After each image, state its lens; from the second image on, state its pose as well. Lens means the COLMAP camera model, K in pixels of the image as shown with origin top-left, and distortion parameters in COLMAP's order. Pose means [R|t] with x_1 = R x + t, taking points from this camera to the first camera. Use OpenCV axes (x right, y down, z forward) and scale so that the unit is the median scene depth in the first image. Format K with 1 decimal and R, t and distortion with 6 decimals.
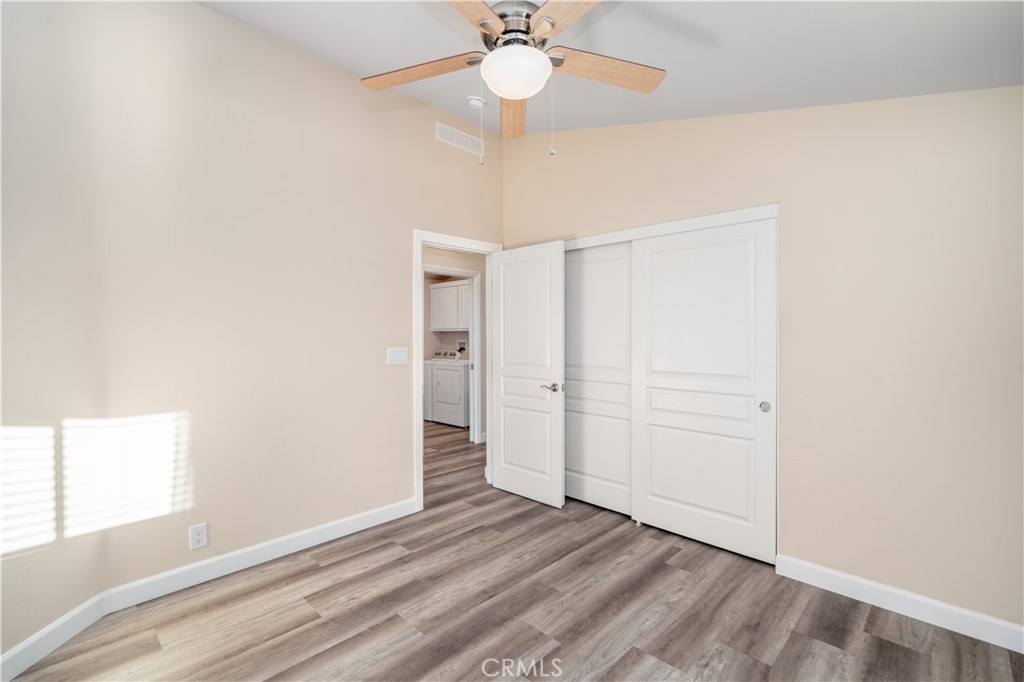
lens RADIAL K [[456.5, 0, 515.6], [0, 456.5, 337.6], [0, 0, 1]] dist [0.002706, 0.000318]
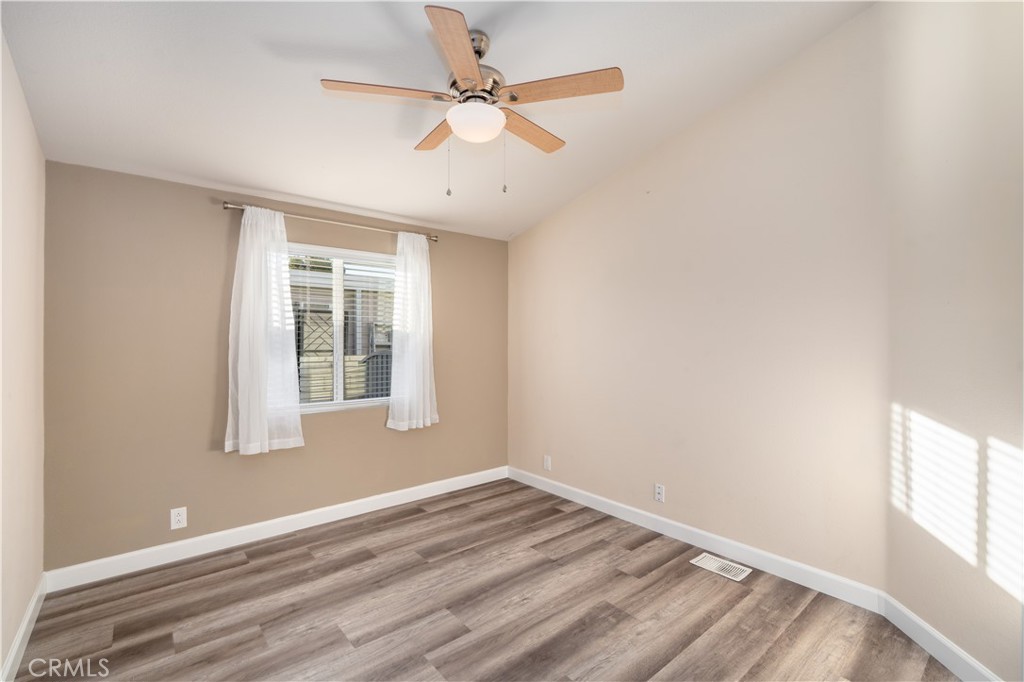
lens RADIAL K [[456.5, 0, 512.8], [0, 456.5, 340.9], [0, 0, 1]] dist [0.002706, 0.000318]
pose [[-0.994878, 0.004367, 0.100989, -0.194749], [0.004842, 0.999978, 0.004453, -0.008587], [-0.100967, 0.004919, -0.994878, 1.964964]]
